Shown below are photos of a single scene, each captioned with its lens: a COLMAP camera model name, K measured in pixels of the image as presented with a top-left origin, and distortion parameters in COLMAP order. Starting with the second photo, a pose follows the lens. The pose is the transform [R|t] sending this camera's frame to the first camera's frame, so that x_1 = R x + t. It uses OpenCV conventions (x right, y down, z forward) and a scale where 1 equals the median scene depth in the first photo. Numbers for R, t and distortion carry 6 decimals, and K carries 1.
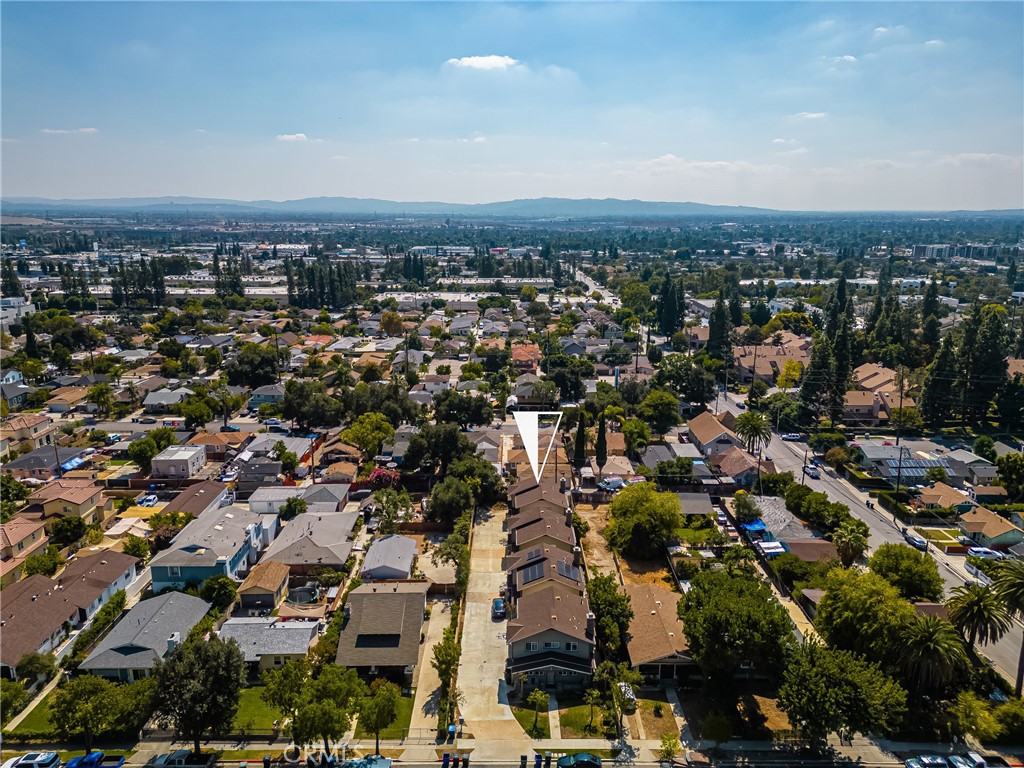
lens RADIAL K [[714.0, 0, 512.0], [0, 714.0, 384.0], [0, 0, 1]] dist [0.071725, -0.068307]
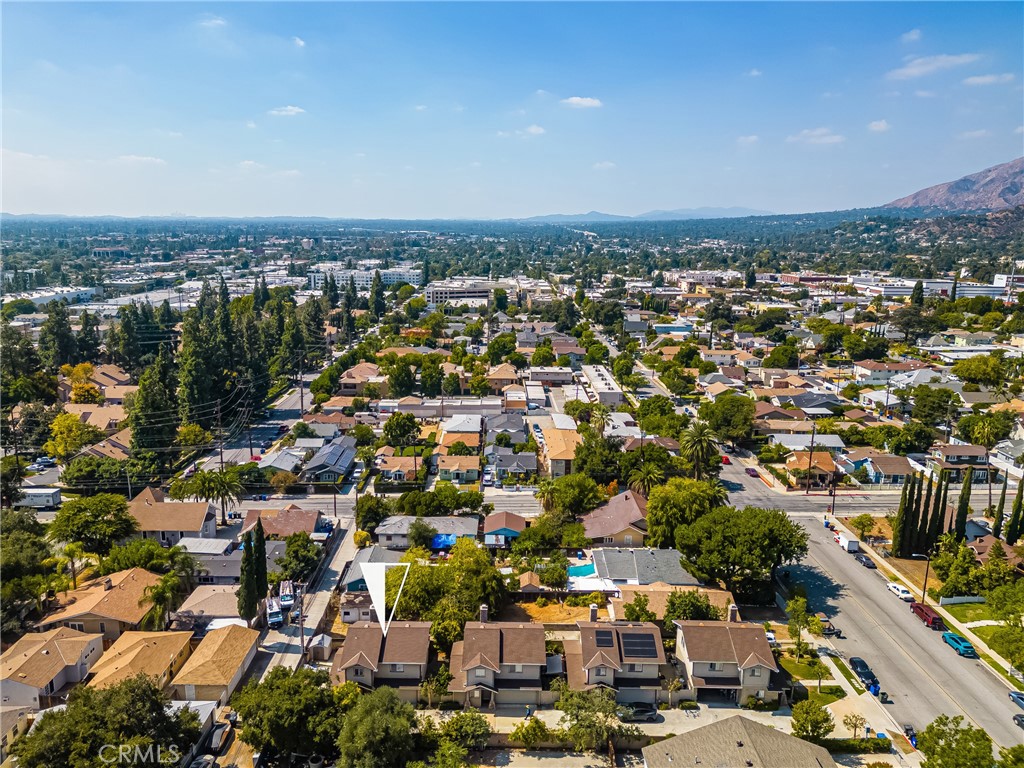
lens RADIAL K [[731.0, 0, 512.0], [0, 731.0, 384.0], [0, 0, 1]] dist [0.077716, -0.081217]
pose [[-0.008878, -0.215252, 0.976518, -0.541818], [0.222571, 0.951634, 0.211790, -0.181407], [-0.974876, 0.219225, 0.039461, 0.739692]]
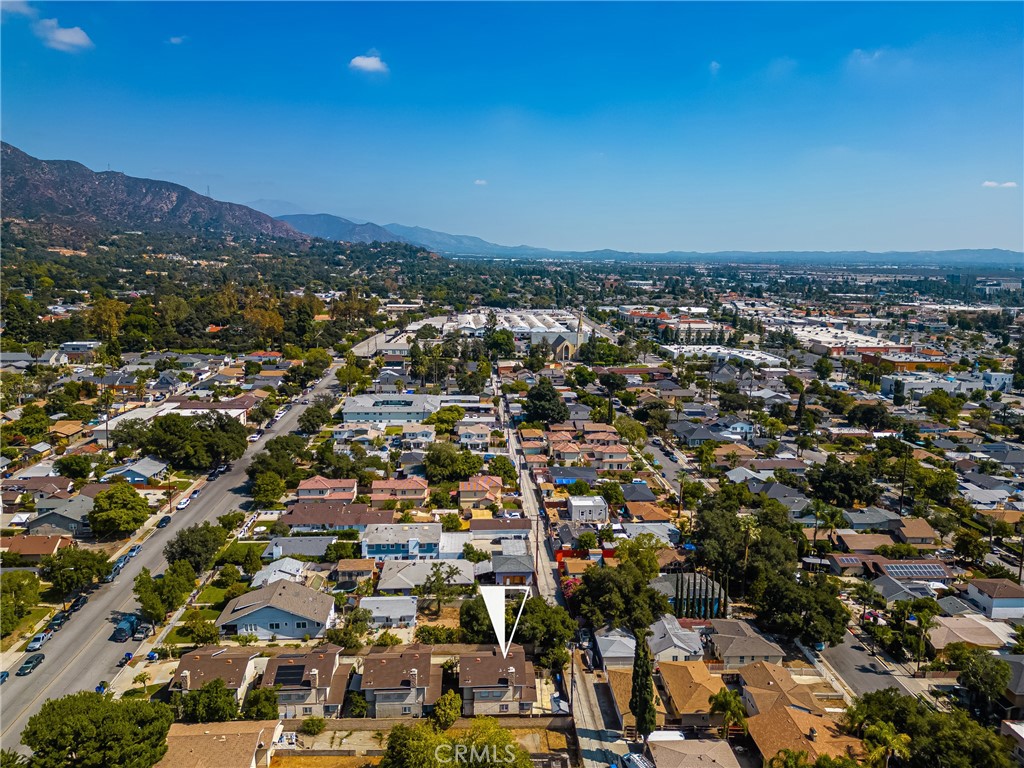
lens RADIAL K [[714.0, 0, 512.0], [0, 714.0, 384.0], [0, 0, 1]] dist [0.071725, -0.068307]
pose [[0.051523, 0.175844, -0.983069, 0.748782], [-0.250146, 0.955269, 0.157761, -0.275186], [0.966836, 0.237783, 0.093205, 0.787035]]
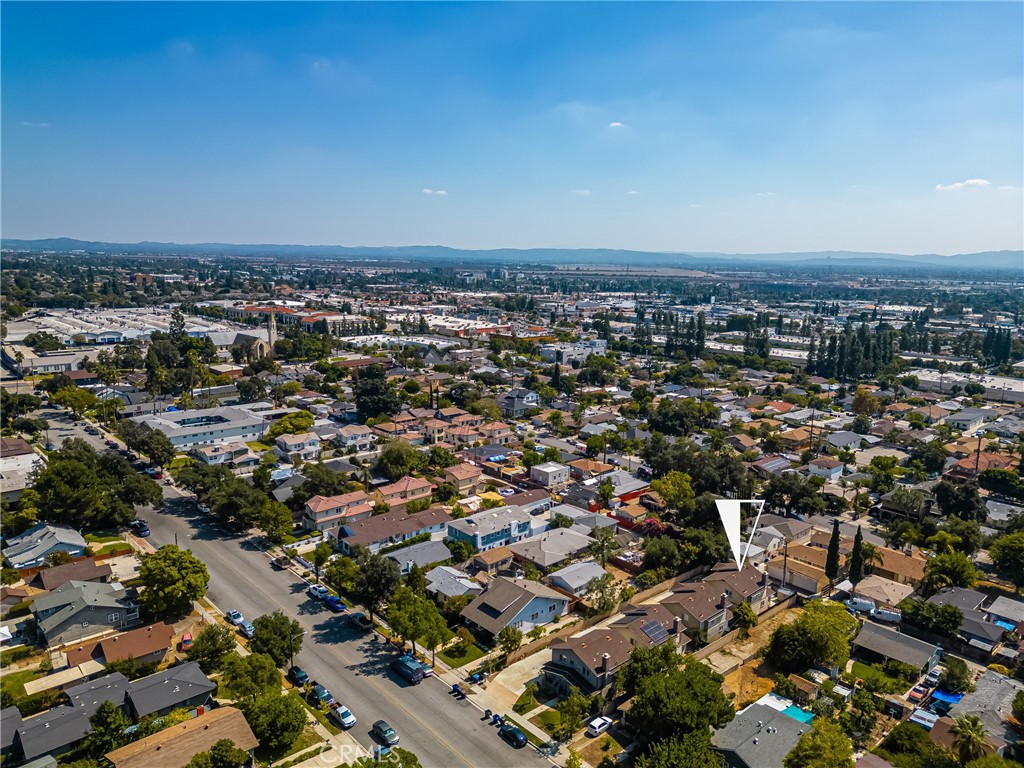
lens RADIAL K [[714.0, 0, 512.0], [0, 714.0, 384.0], [0, 0, 1]] dist [0.071725, -0.068307]
pose [[0.668437, 0.140380, -0.730401, 0.511283], [-0.191802, 0.981346, 0.013081, -0.071122], [0.718612, 0.131349, 0.682894, -0.006882]]
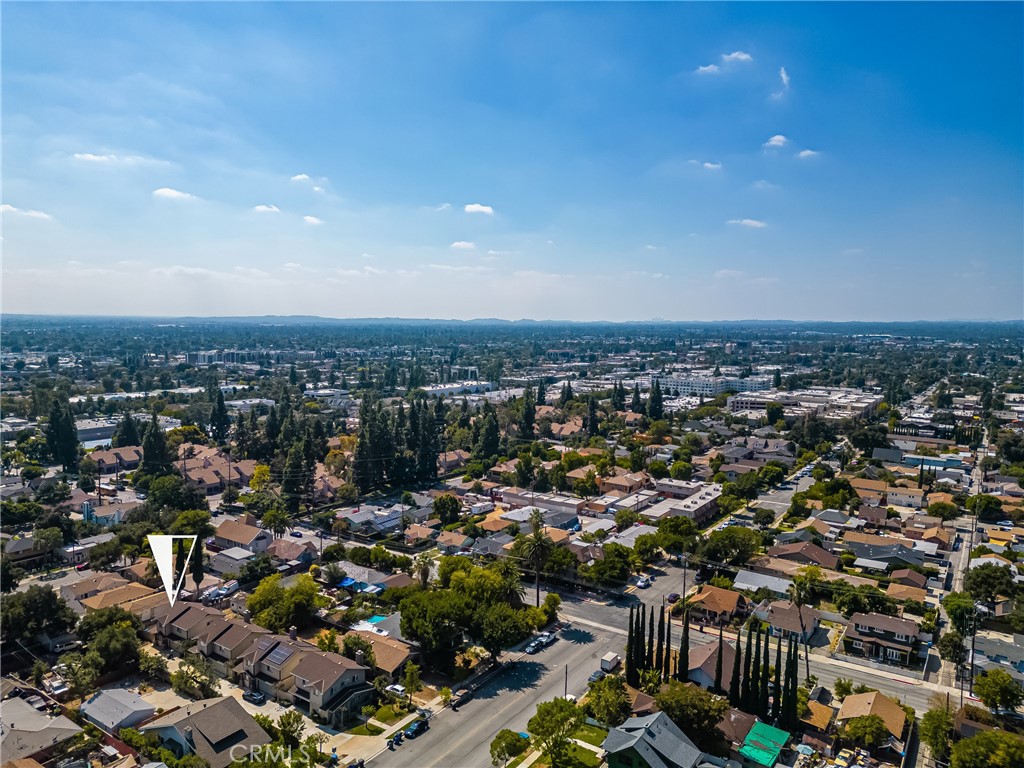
lens RADIAL K [[714.0, 0, 512.0], [0, 714.0, 384.0], [0, 0, 1]] dist [0.071725, -0.068307]
pose [[0.570722, -0.068054, 0.818318, -0.529530], [0.181546, 0.982356, -0.044921, -0.052592], [-0.800823, 0.174200, 0.573007, -0.102254]]
